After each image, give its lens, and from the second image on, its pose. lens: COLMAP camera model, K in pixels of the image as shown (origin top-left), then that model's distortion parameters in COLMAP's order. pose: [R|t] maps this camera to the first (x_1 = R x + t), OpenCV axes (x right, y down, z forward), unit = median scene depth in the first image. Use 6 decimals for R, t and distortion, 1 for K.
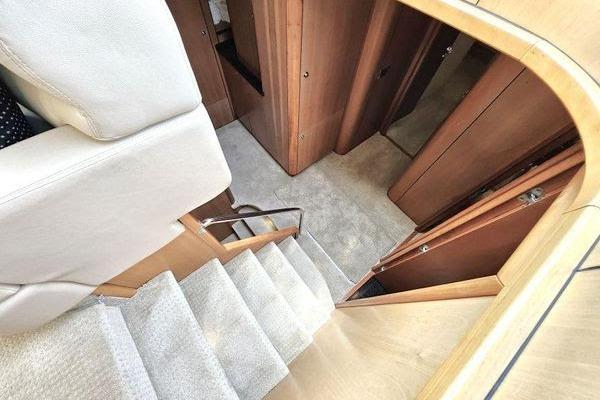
lens RADIAL K [[237.5, 0, 293.2], [0, 237.5, 198.0], [0, 0, 1]] dist [0.000372, 0.000043]
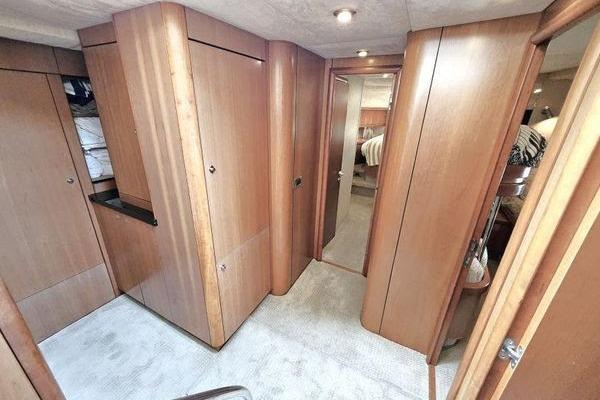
lens RADIAL K [[237.5, 0, 293.2], [0, 237.5, 198.0], [0, 0, 1]] dist [0.000372, 0.000043]
pose [[0.916016, -0.137505, 0.376839, -0.005101], [0.355816, 0.712298, -0.605002, 0.074210], [-0.185231, 0.688277, 0.701402, 0.309685]]
